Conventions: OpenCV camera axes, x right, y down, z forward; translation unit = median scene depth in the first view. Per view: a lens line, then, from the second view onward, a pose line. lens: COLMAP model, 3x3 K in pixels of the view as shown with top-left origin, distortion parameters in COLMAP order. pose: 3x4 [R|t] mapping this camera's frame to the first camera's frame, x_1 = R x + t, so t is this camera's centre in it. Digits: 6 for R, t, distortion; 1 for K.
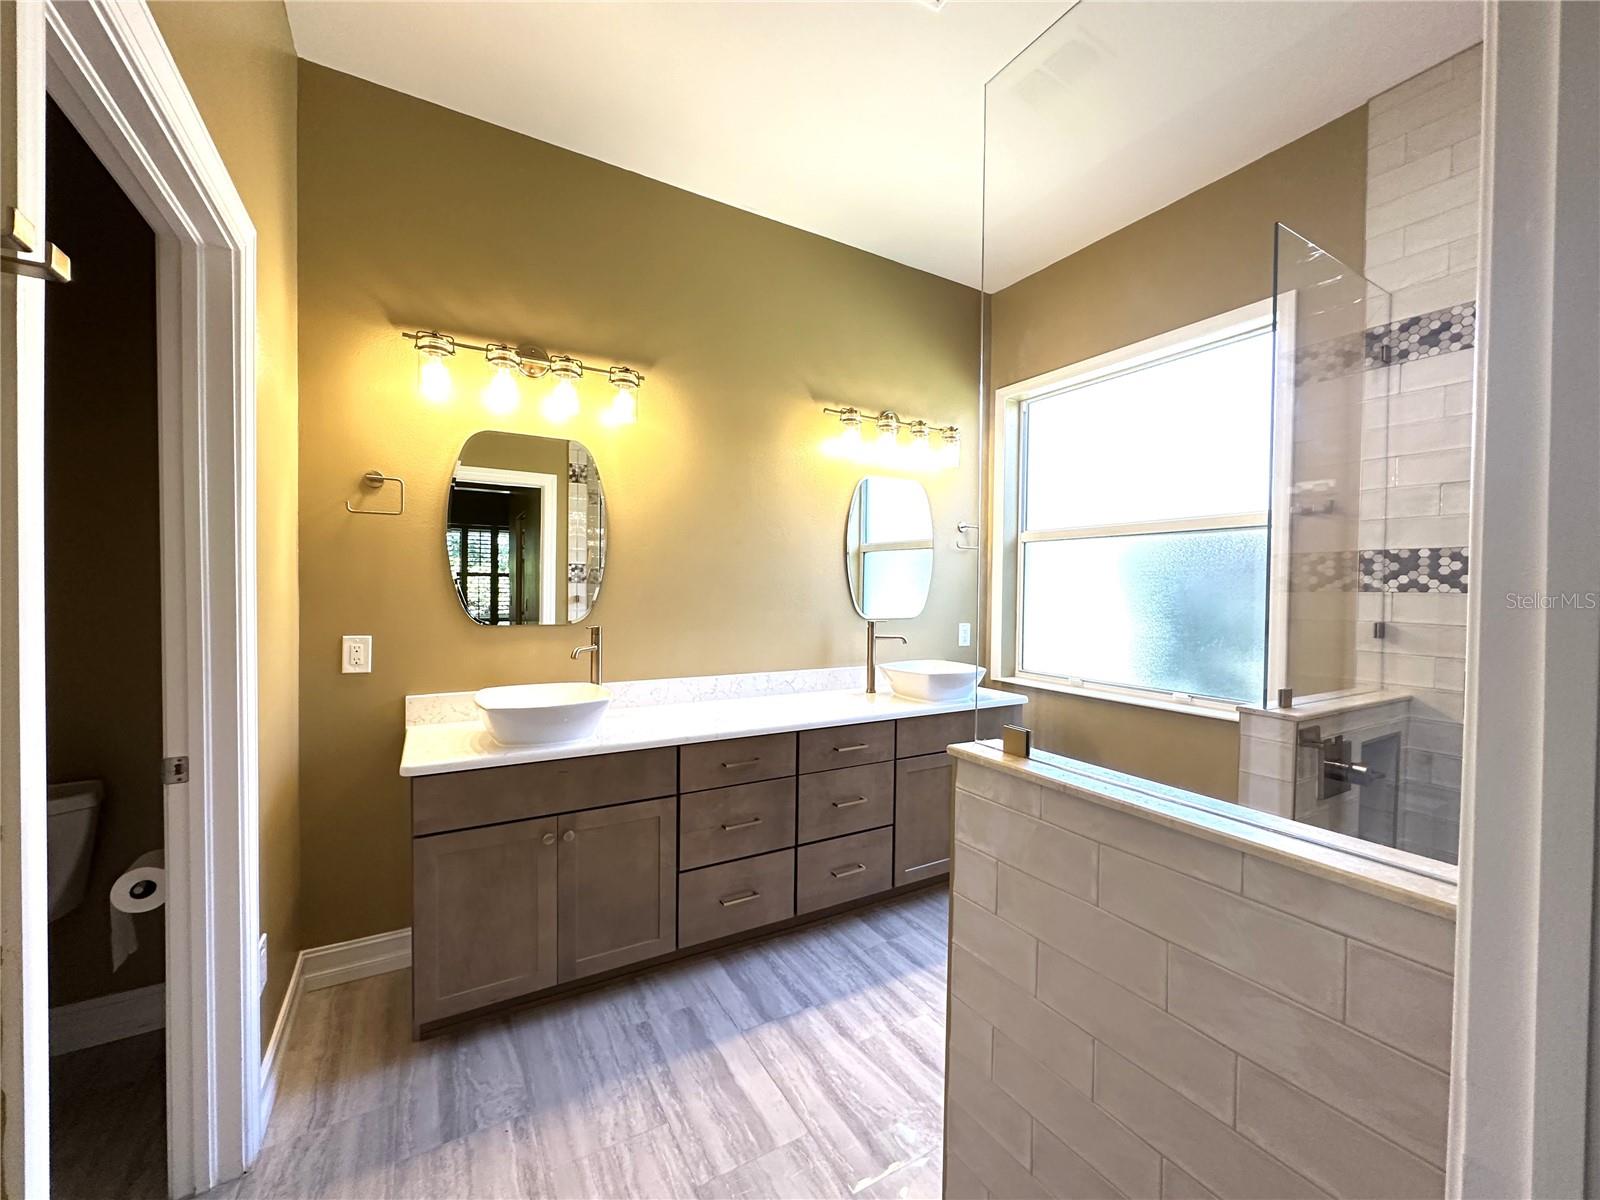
lens RADIAL K [[642.2, 0, 800.1], [0, 642.2, 593.7], [0, 0, 1]] dist [0.006581, 0.000424]
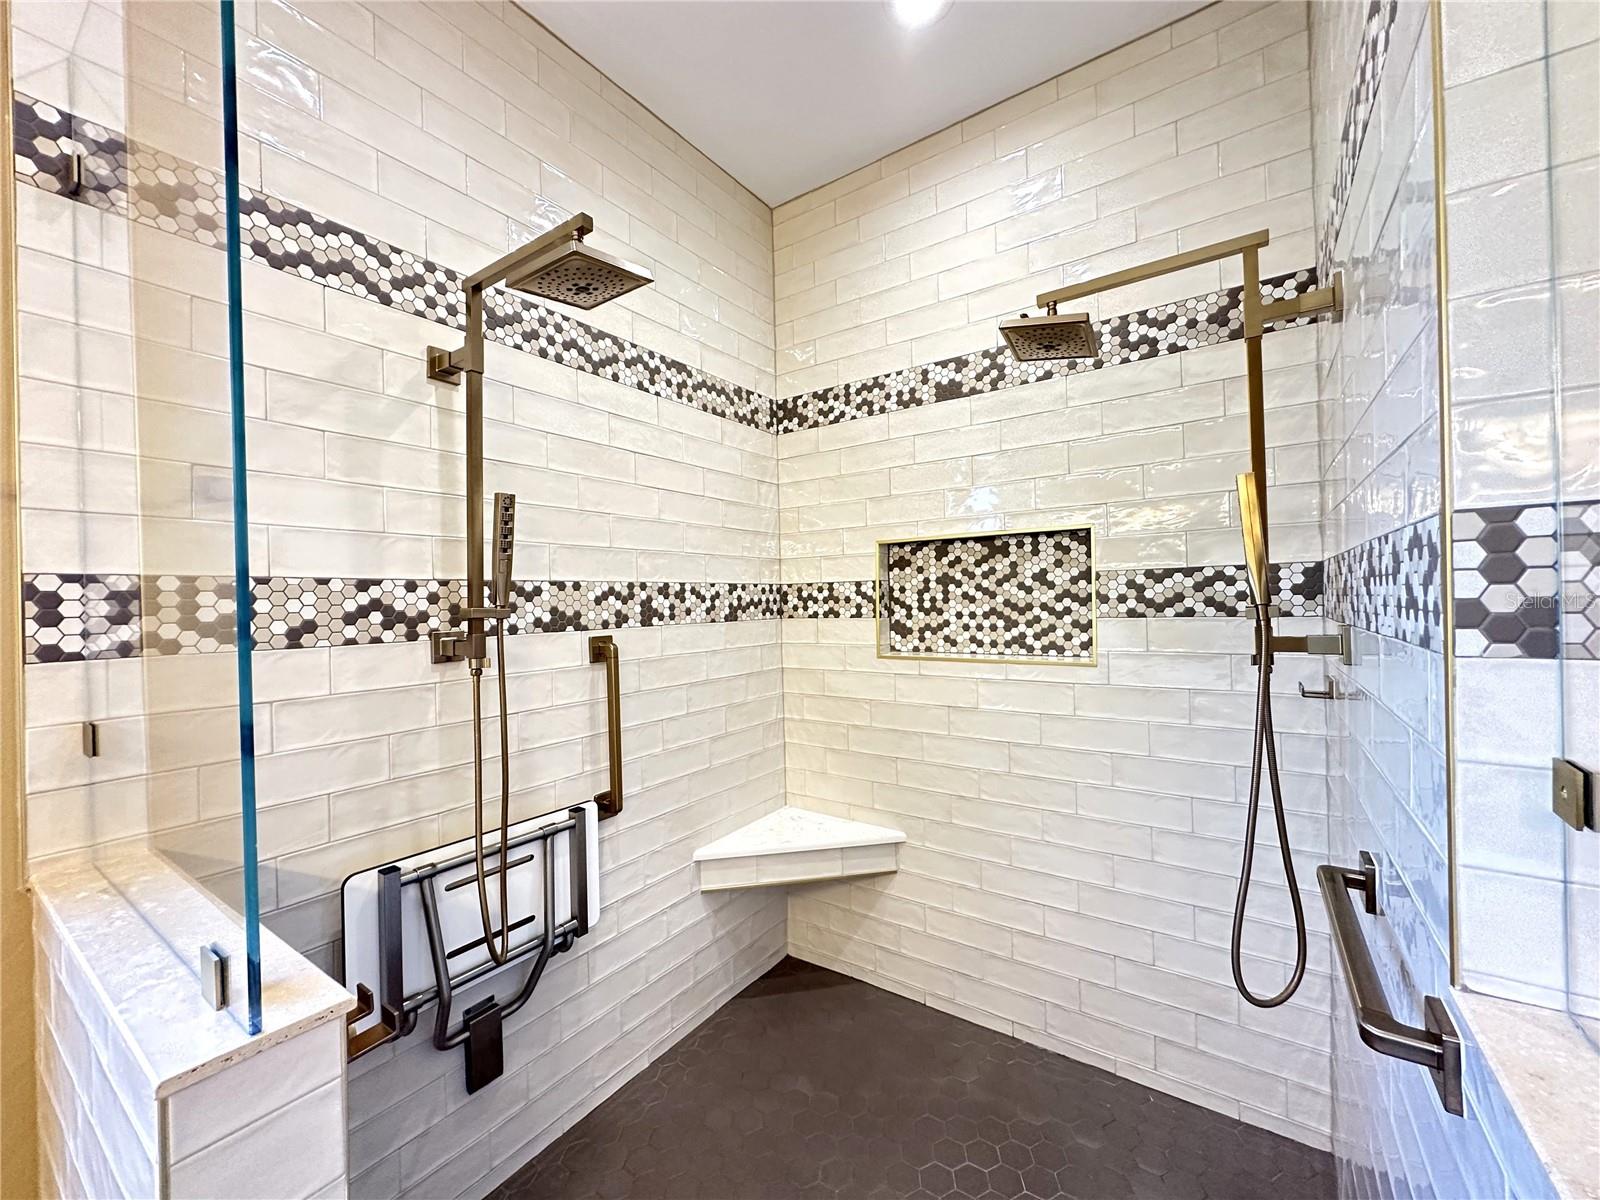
lens RADIAL K [[642.2, 0, 799.4], [0, 642.2, 600.2], [0, 0, 1]] dist [0.006581, 0.000424]
pose [[-0.417876, 0.010379, 0.908445, 0.234012], [0.040116, 0.999170, 0.007037, -0.030267], [-0.907618, 0.039384, -0.417946, 0.724134]]
